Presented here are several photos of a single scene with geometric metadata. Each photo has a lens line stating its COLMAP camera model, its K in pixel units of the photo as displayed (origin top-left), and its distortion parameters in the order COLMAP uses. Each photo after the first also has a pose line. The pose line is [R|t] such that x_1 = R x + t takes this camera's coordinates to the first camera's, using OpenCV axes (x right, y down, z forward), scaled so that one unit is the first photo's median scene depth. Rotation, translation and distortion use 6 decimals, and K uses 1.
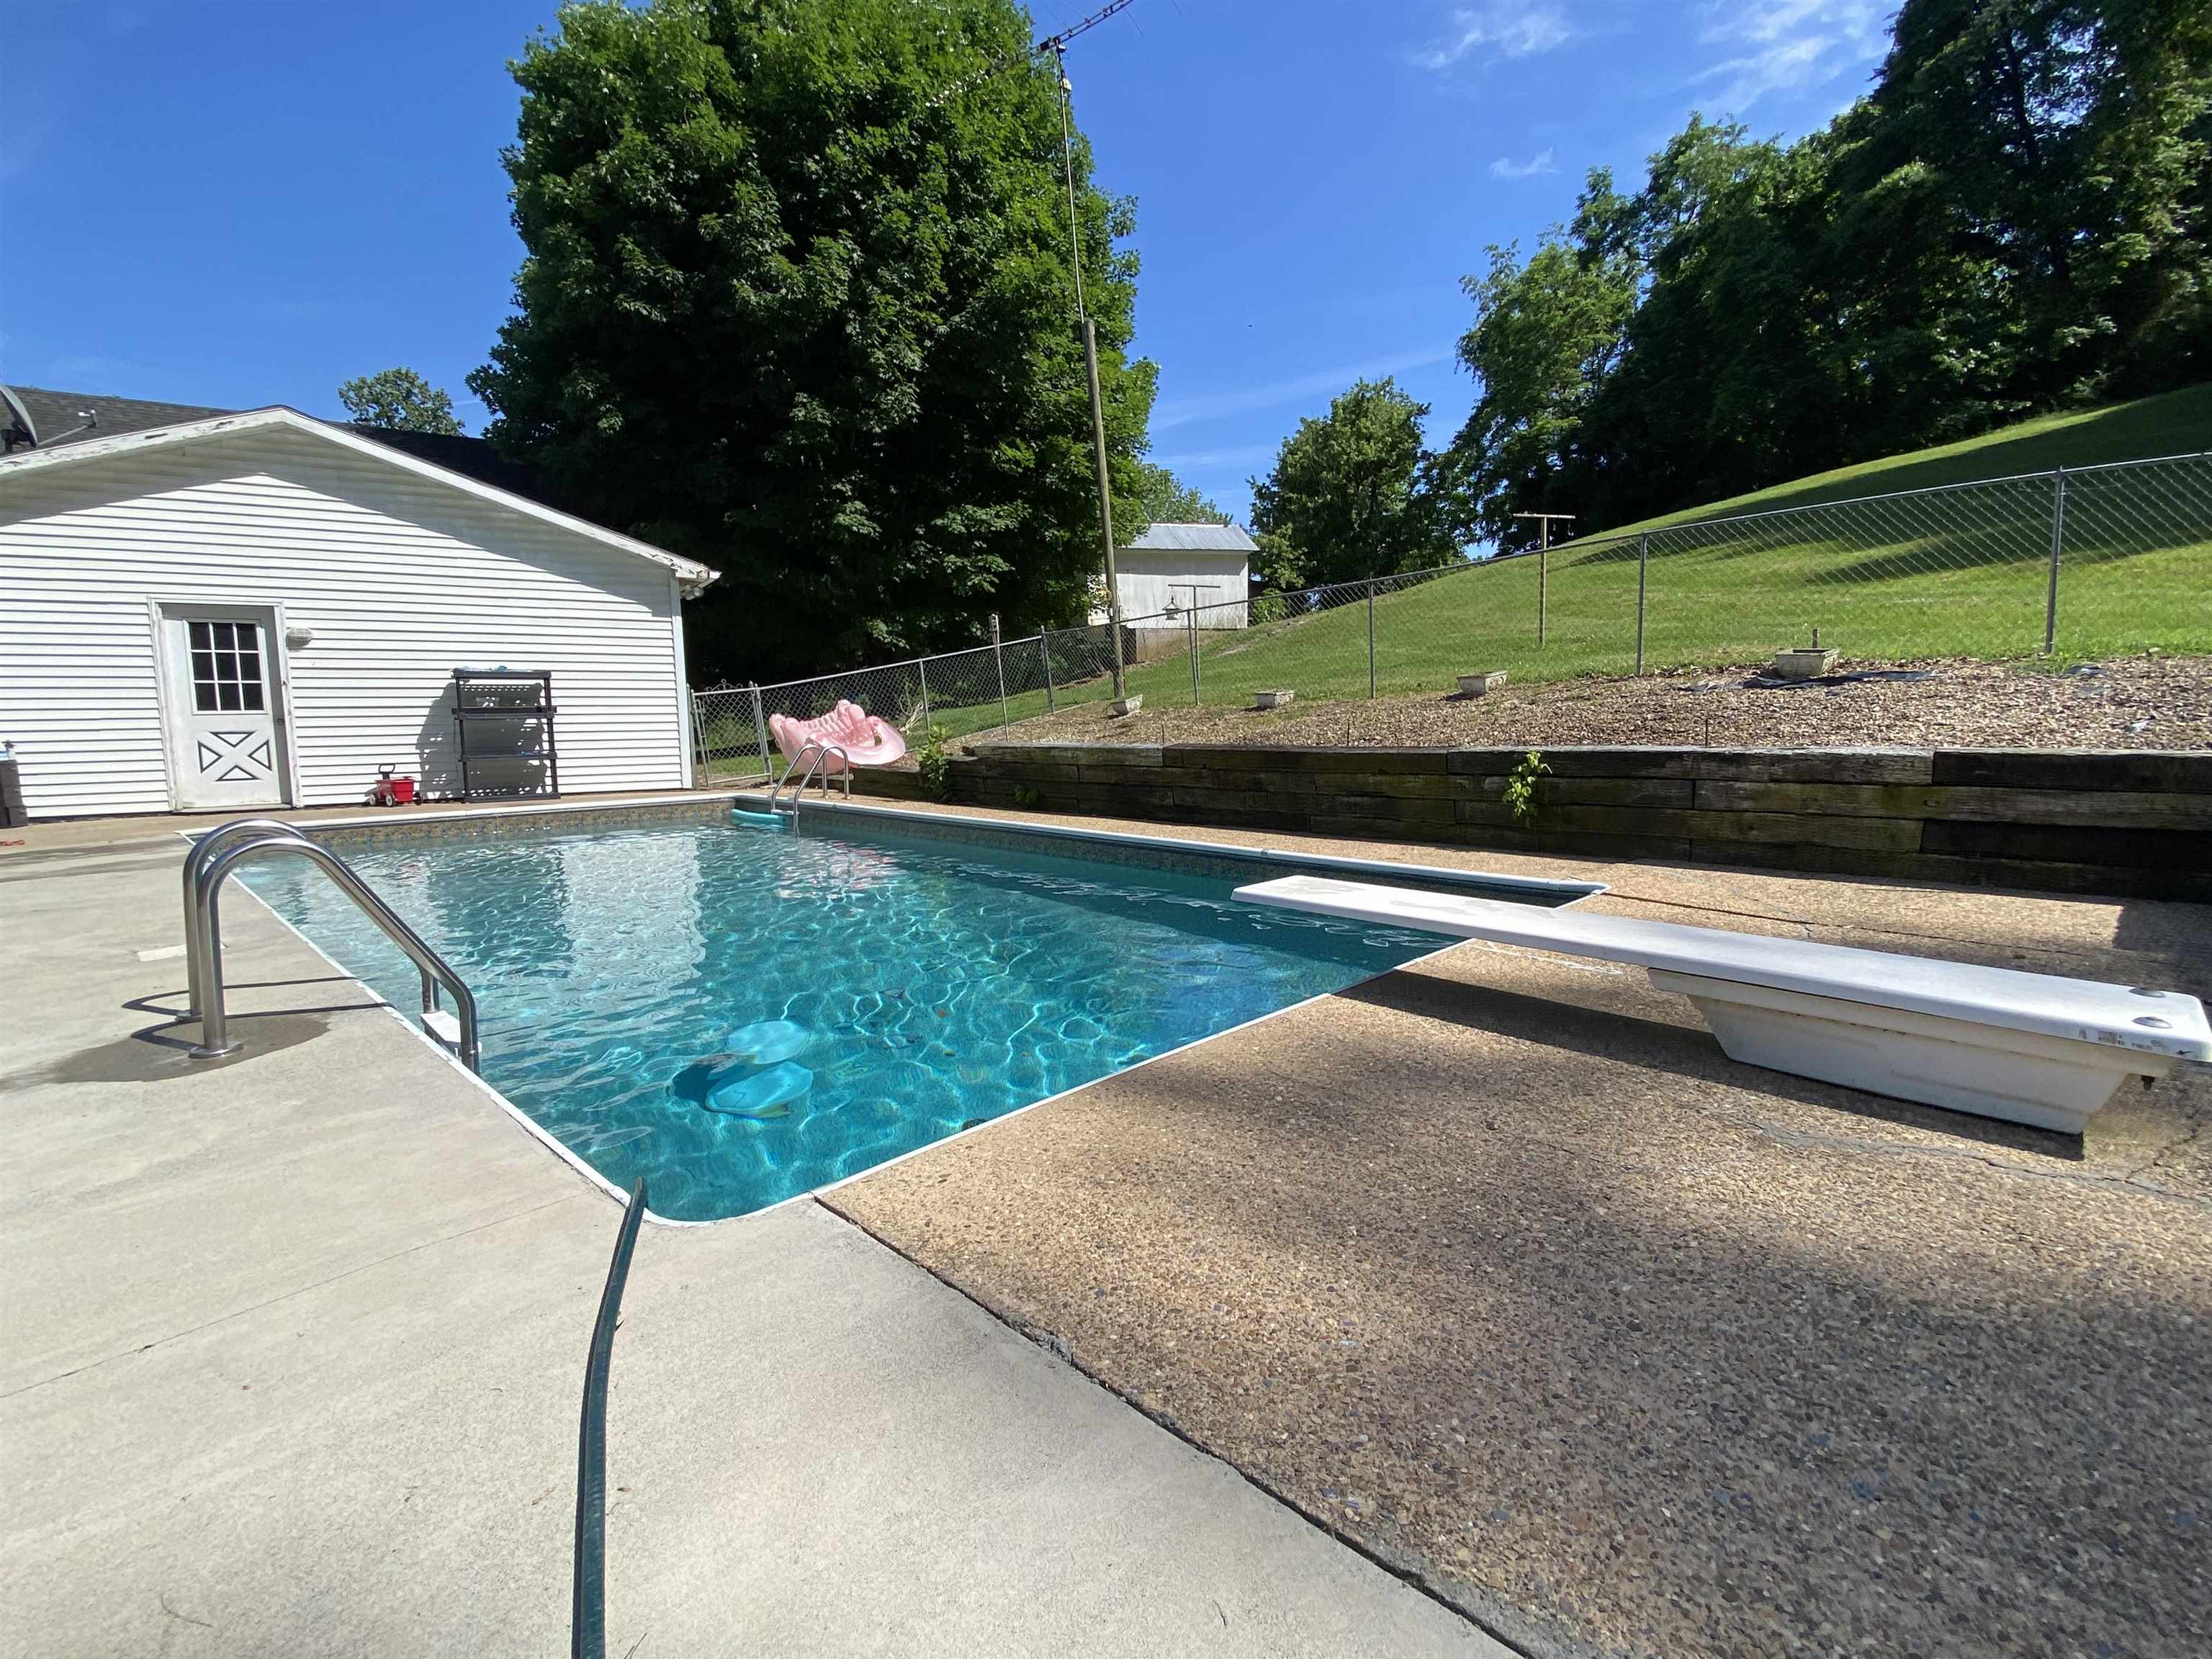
lens RADIAL K [[1066.7, 0, 1106.0], [0, 1066.7, 829.5], [0, 0, 1]] dist [0.000110, -0.055273]
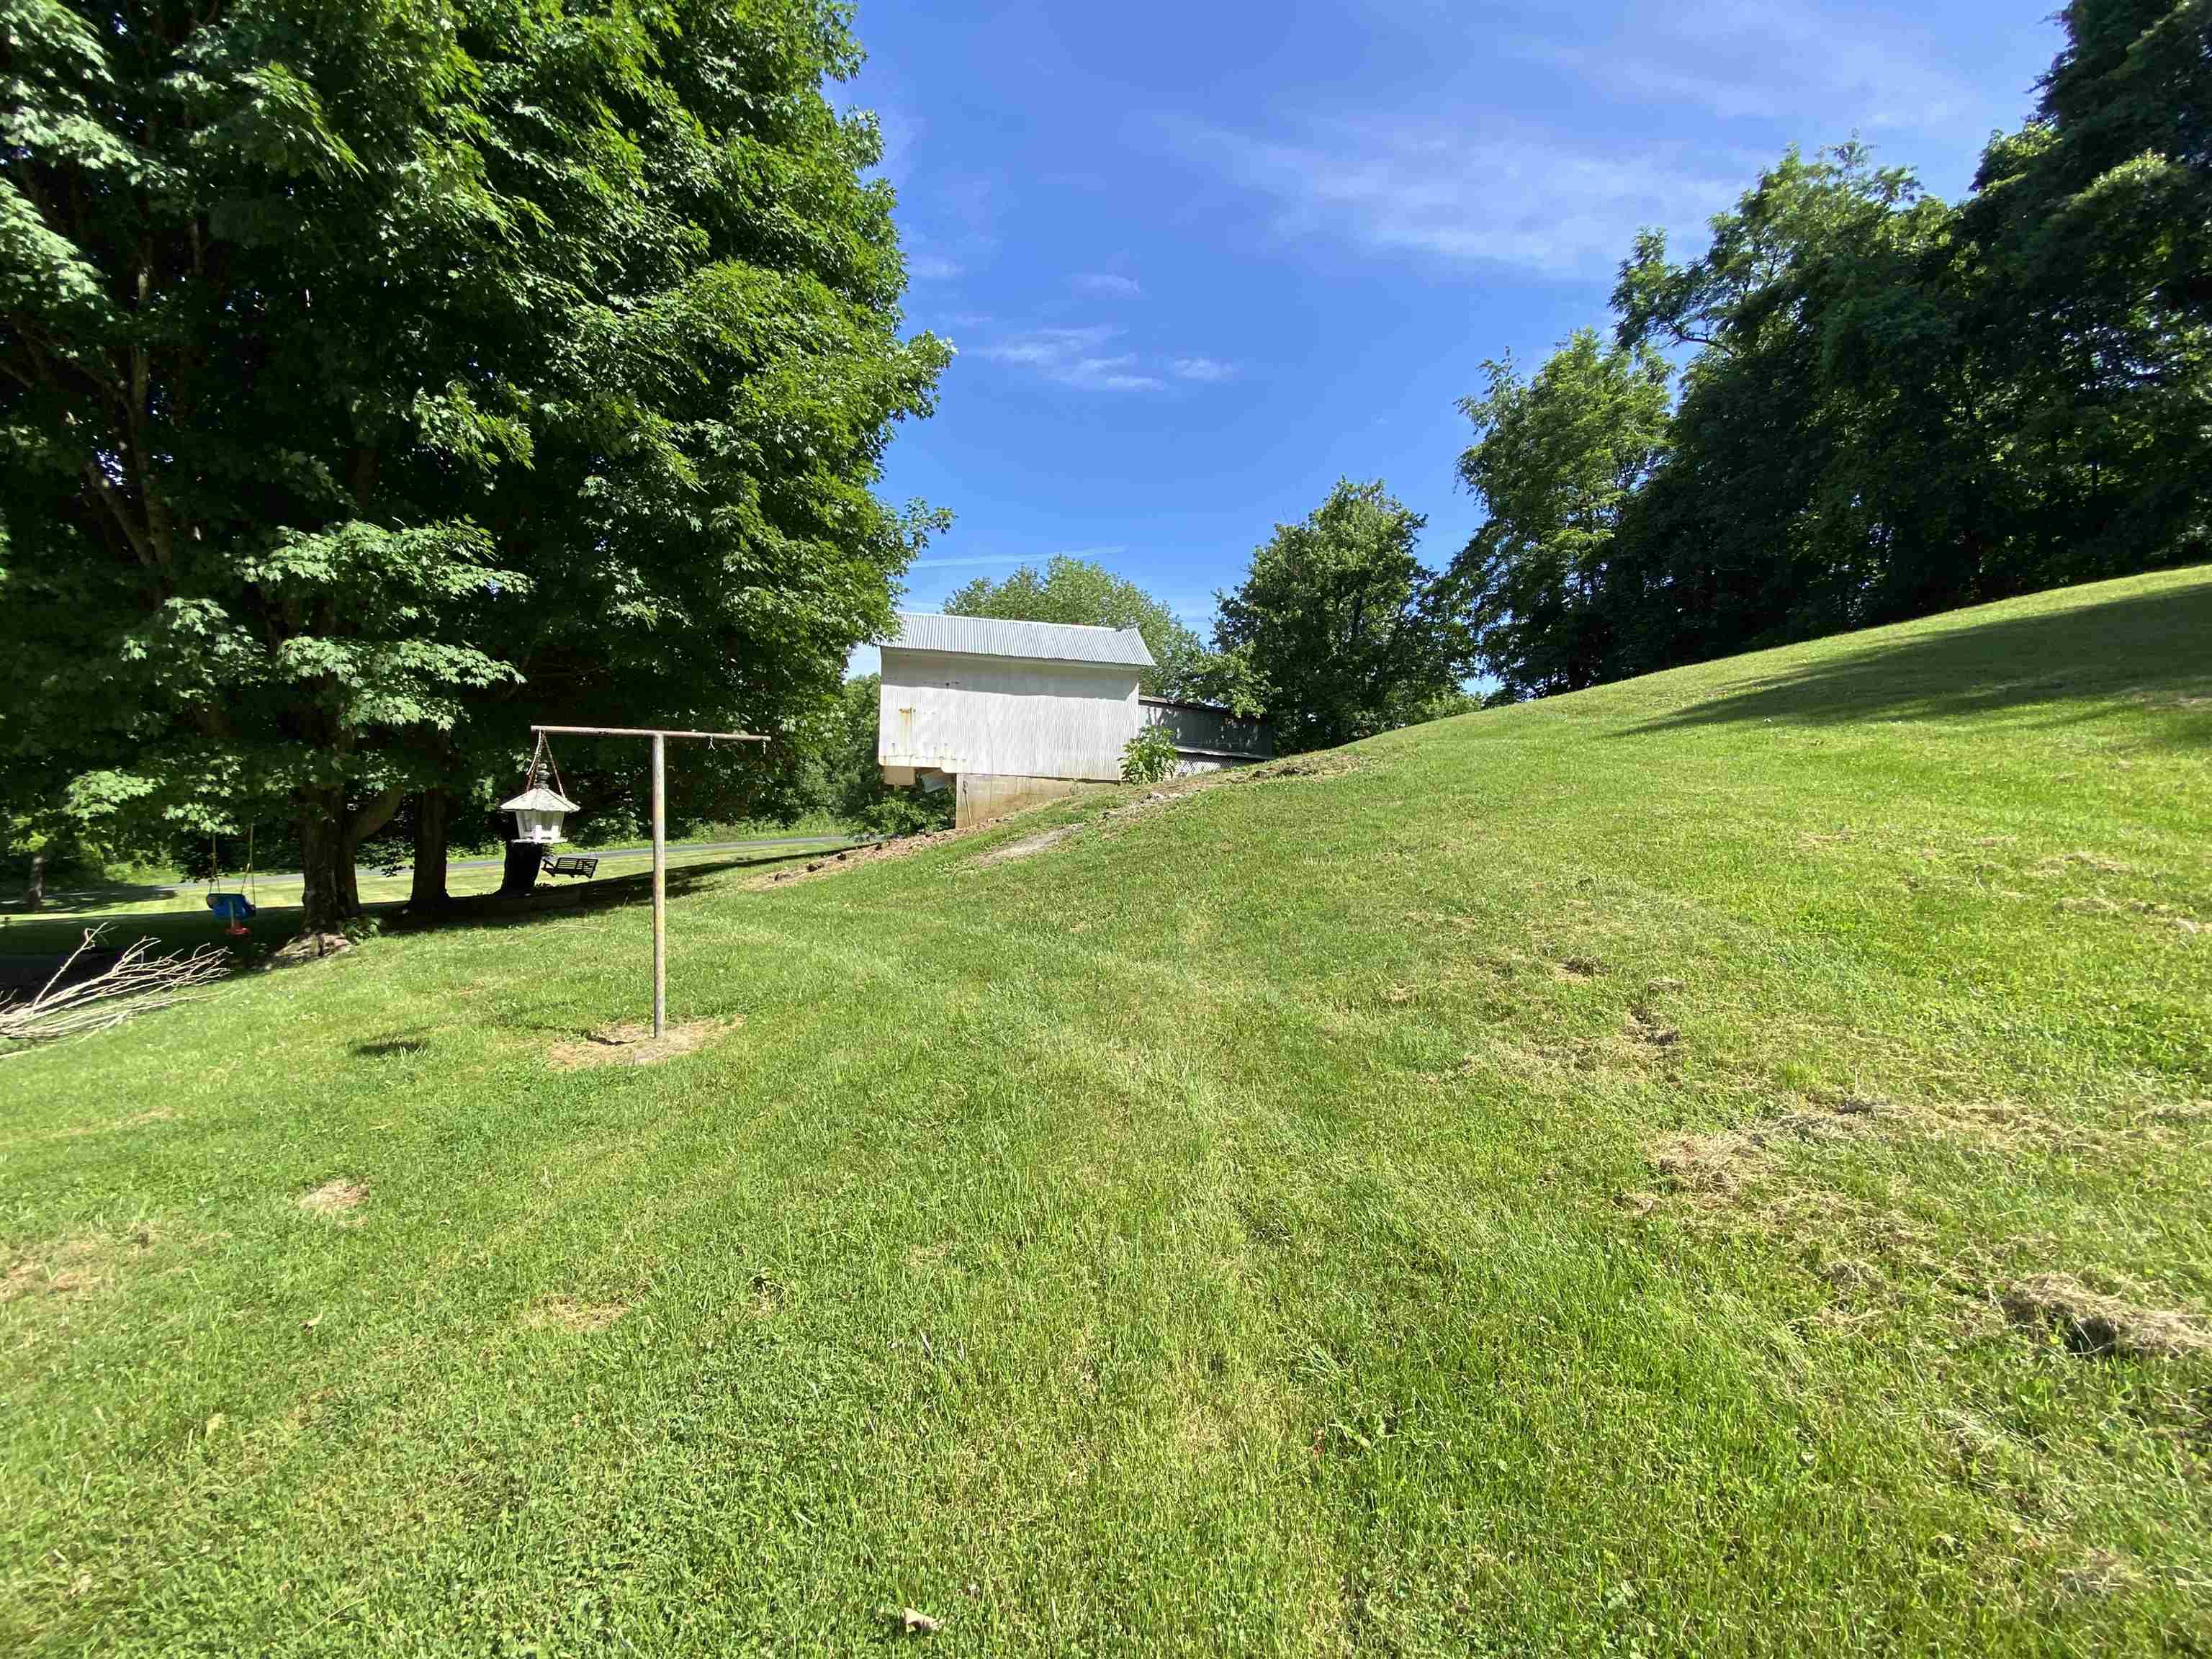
lens RADIAL K [[882.6, 0, 1106.0], [0, 882.6, 829.5], [0, 0, 1]] dist [-0.039400, -0.005748]
pose [[0.996967, 0.060743, -0.048645, 0.102127], [-0.064323, 0.995048, -0.075772, -0.082680], [0.043801, 0.078672, 0.995938, 0.325708]]
